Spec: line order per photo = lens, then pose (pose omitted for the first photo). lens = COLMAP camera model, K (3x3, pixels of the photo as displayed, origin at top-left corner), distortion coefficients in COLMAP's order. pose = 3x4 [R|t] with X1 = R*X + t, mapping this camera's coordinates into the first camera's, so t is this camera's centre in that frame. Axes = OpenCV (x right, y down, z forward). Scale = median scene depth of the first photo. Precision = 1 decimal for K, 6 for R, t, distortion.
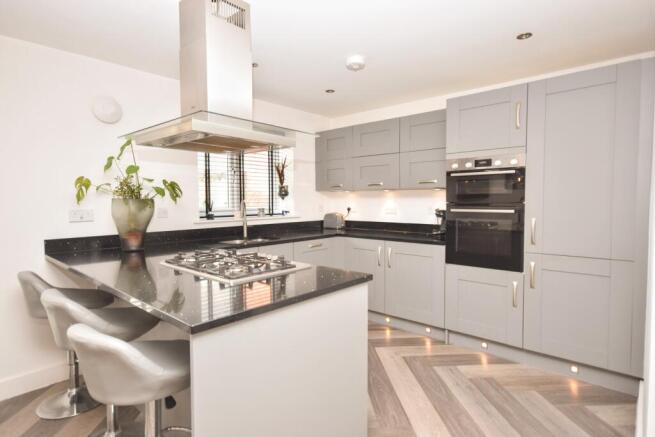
lens RADIAL K [[347.4, 0, 327.5], [0, 347.4, 218.5], [0, 0, 1]] dist [0.011026, 0.000398]
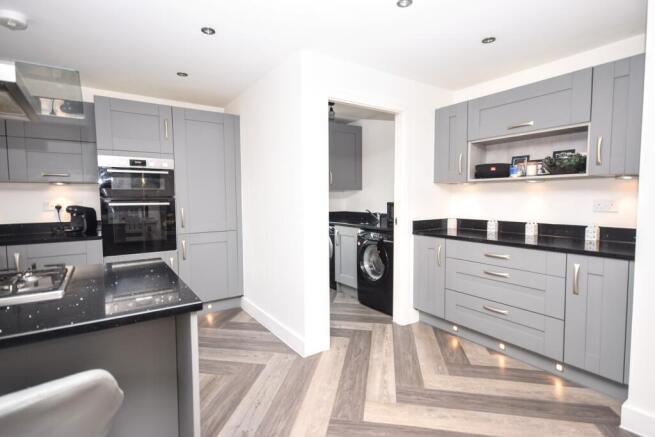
lens RADIAL K [[320.3, 0, 327.5], [0, 320.3, 218.5], [0, 0, 1]] dist [0.001111, 0.000325]
pose [[0.233441, -0.063458, 0.970298, -0.483031], [0.058258, 0.996988, 0.051188, 0.007603], [-0.970624, 0.044578, 0.236435, 0.155456]]
